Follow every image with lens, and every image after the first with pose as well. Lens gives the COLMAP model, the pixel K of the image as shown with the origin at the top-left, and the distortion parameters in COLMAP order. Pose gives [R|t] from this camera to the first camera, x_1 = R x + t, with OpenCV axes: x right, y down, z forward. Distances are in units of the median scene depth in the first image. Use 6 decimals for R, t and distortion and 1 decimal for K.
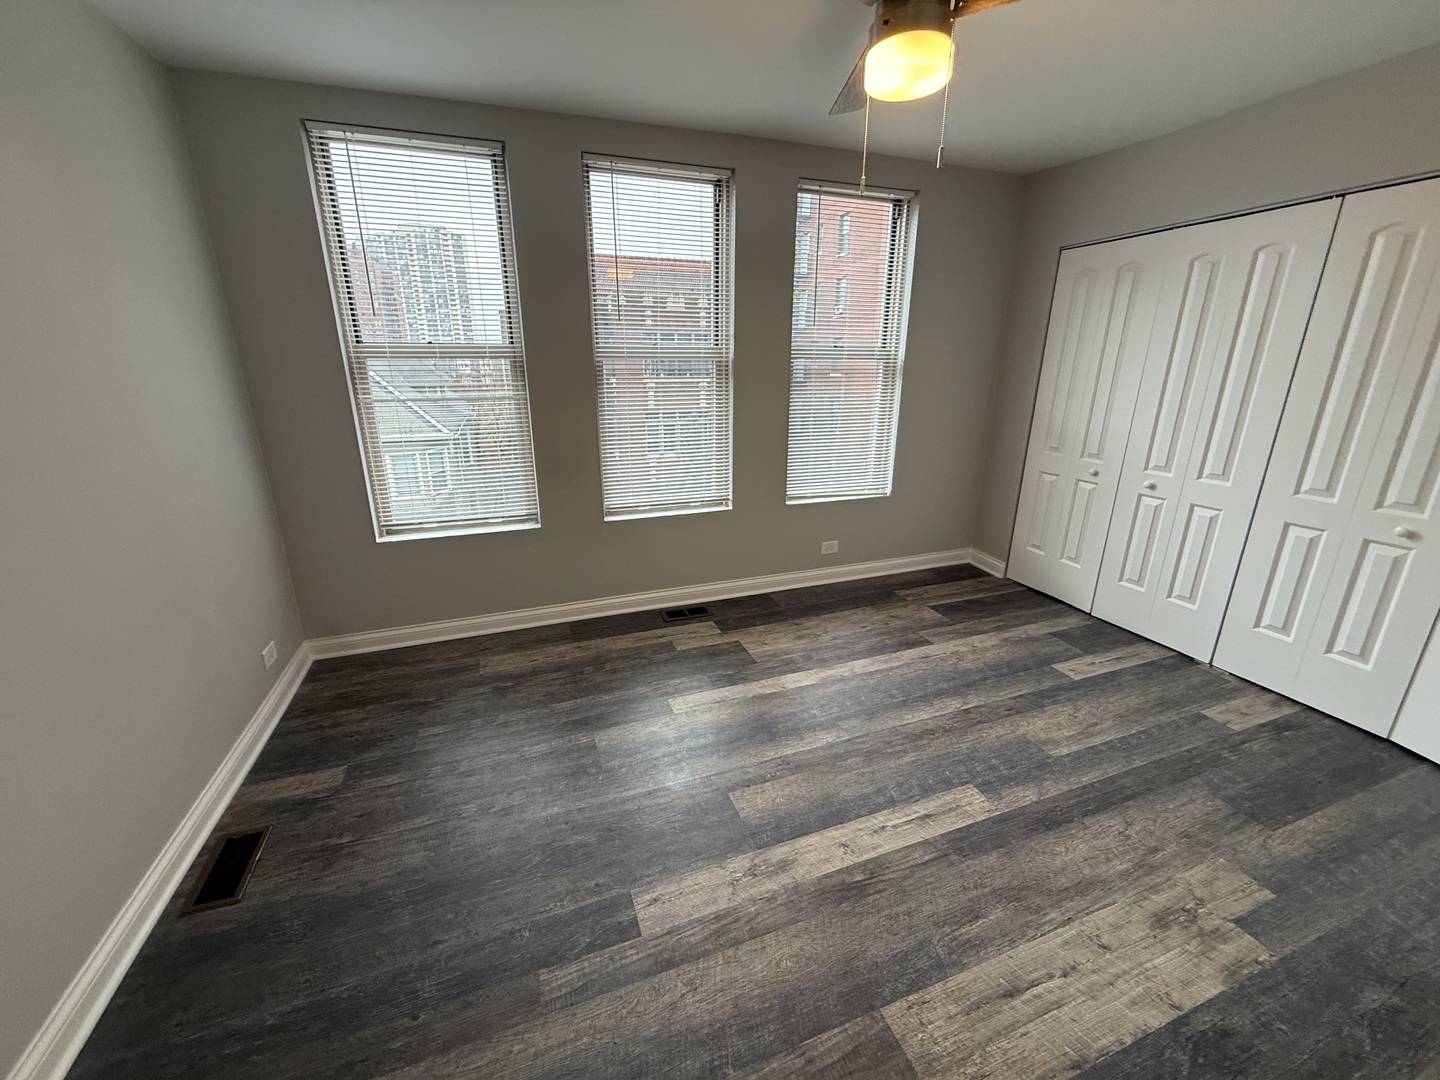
lens RADIAL K [[579.1, 0, 717.5], [0, 579.1, 538.6], [0, 0, 1]] dist [0.002032, 0.000060]
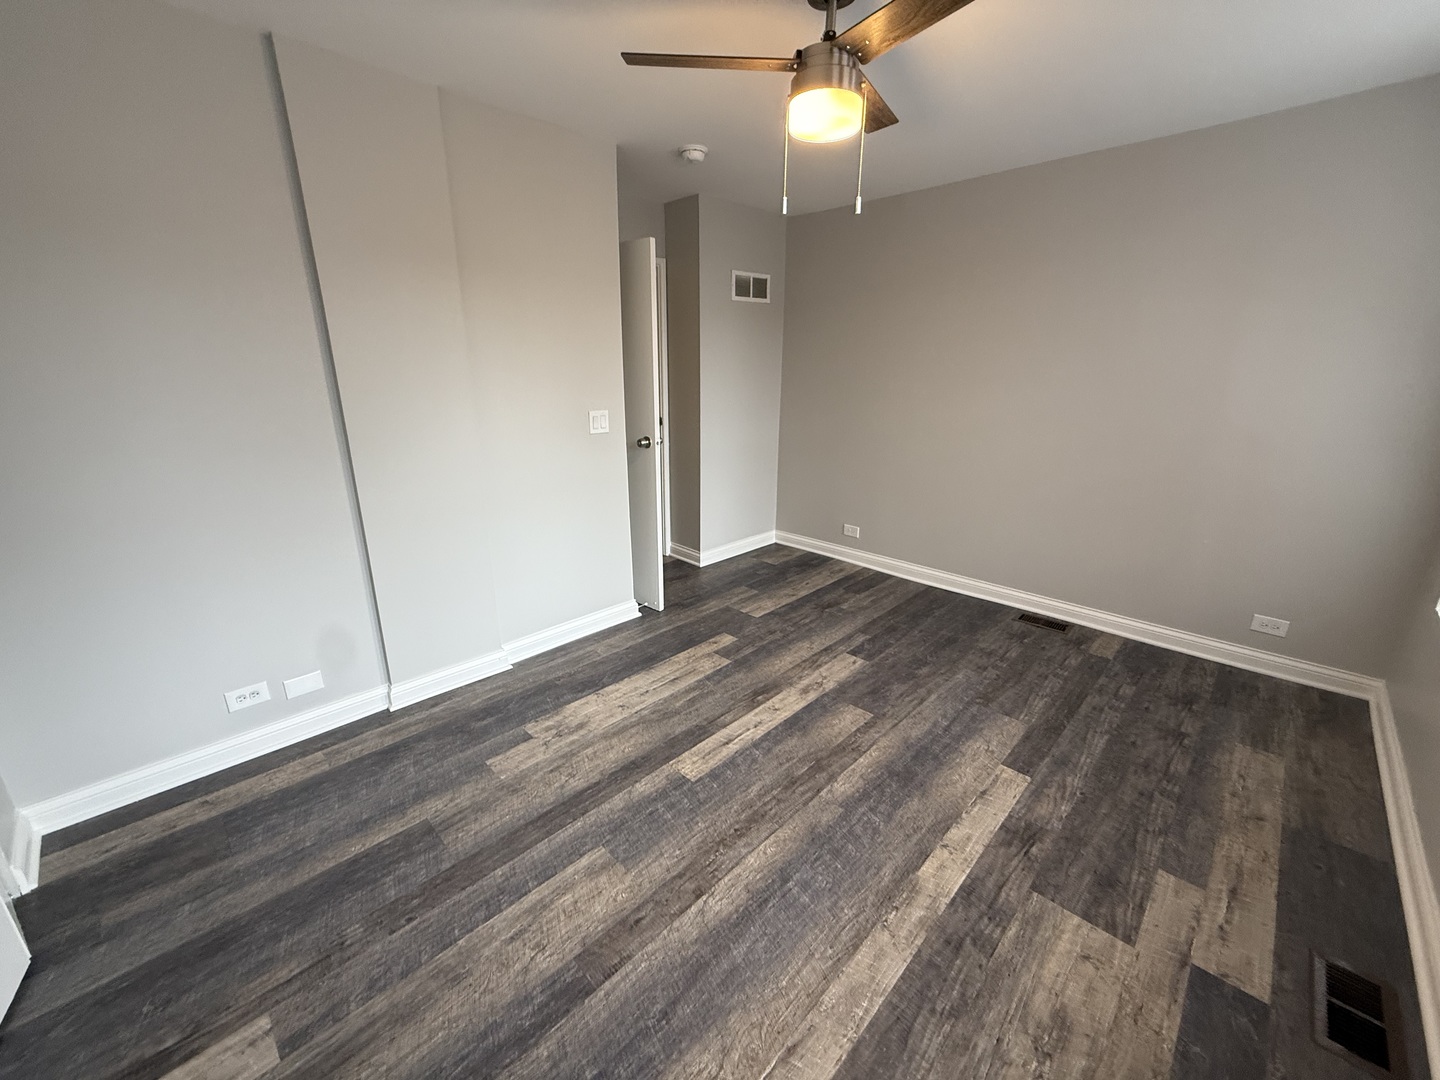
lens RADIAL K [[579.1, 0, 720.7], [0, 579.1, 539.4], [0, 0, 1]] dist [0.002032, 0.000060]
pose [[-0.905272, 0.125393, -0.405905, 0.762469], [-0.128223, 0.830244, 0.542451, -0.497503], [0.405020, 0.543112, -0.735519, 1.554941]]
